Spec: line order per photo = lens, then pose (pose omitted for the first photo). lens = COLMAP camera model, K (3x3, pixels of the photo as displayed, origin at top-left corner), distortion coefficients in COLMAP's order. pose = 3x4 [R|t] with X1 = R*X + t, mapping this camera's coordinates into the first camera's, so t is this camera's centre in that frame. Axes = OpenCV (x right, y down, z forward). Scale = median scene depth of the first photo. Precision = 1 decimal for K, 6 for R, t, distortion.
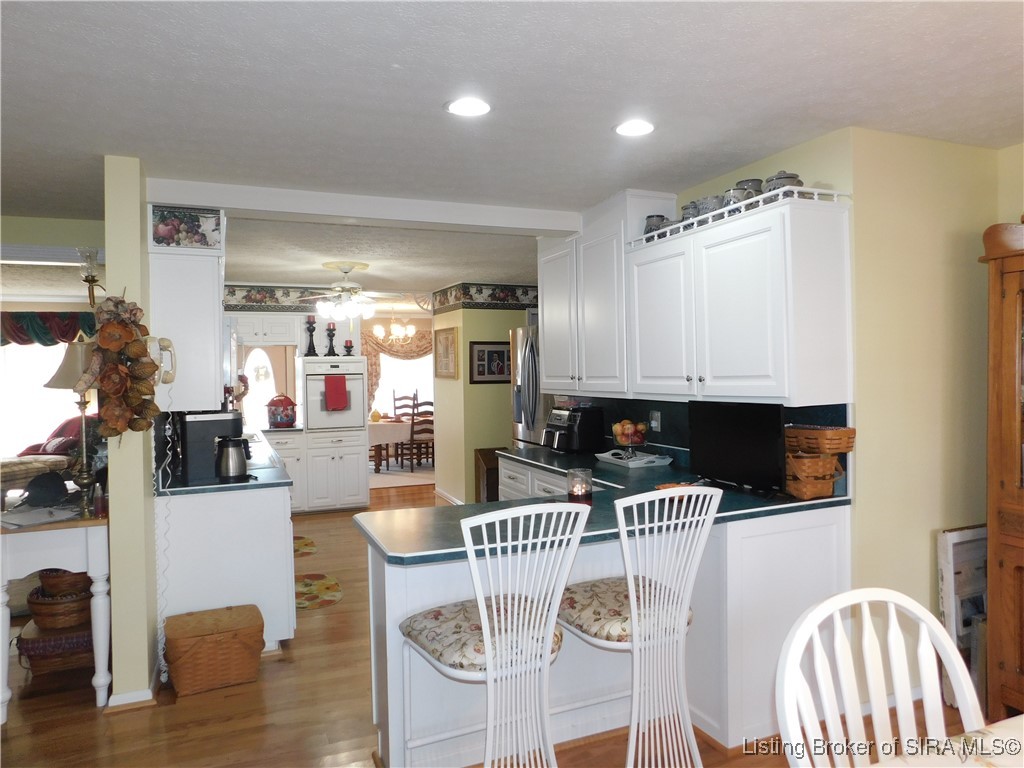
lens RADIAL K [[674.3, 0, 512.0], [0, 674.3, 384.0], [0, 0, 1]] dist [-0.080756, 0.068301]
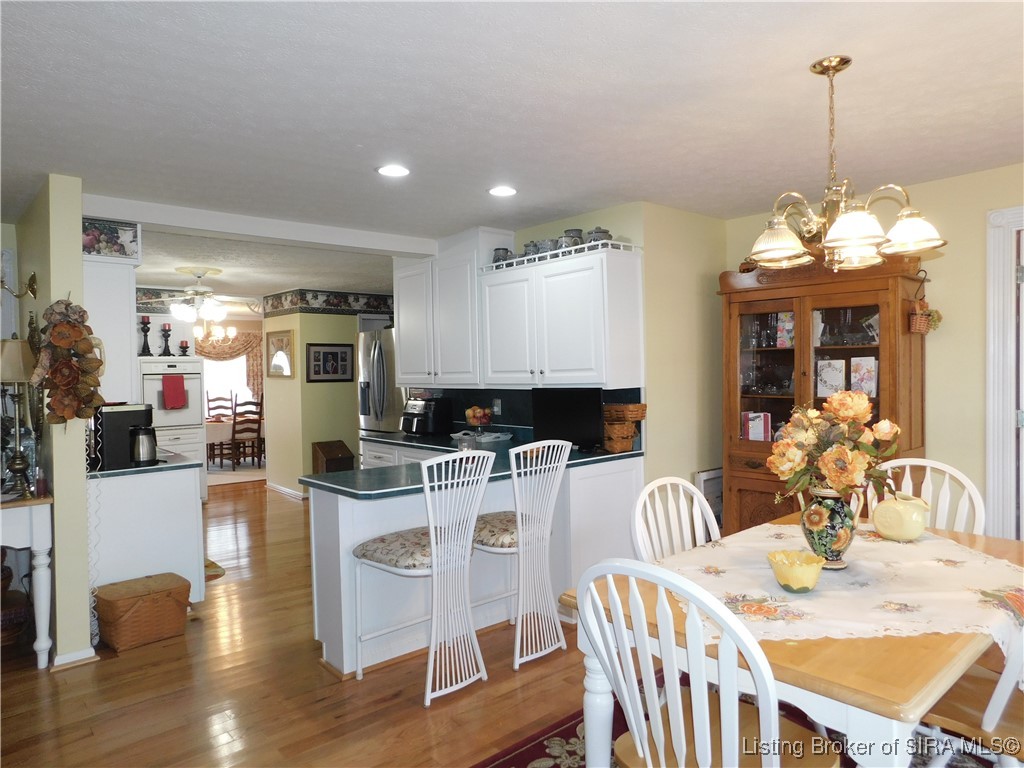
lens RADIAL K [[674.3, 0, 512.0], [0, 674.3, 384.0], [0, 0, 1]] dist [-0.080756, 0.068301]
pose [[0.948517, -0.007377, 0.316641, -0.211769], [0.008945, 0.999954, -0.003500, 0.021056], [-0.316600, 0.006152, 0.948539, -0.290216]]
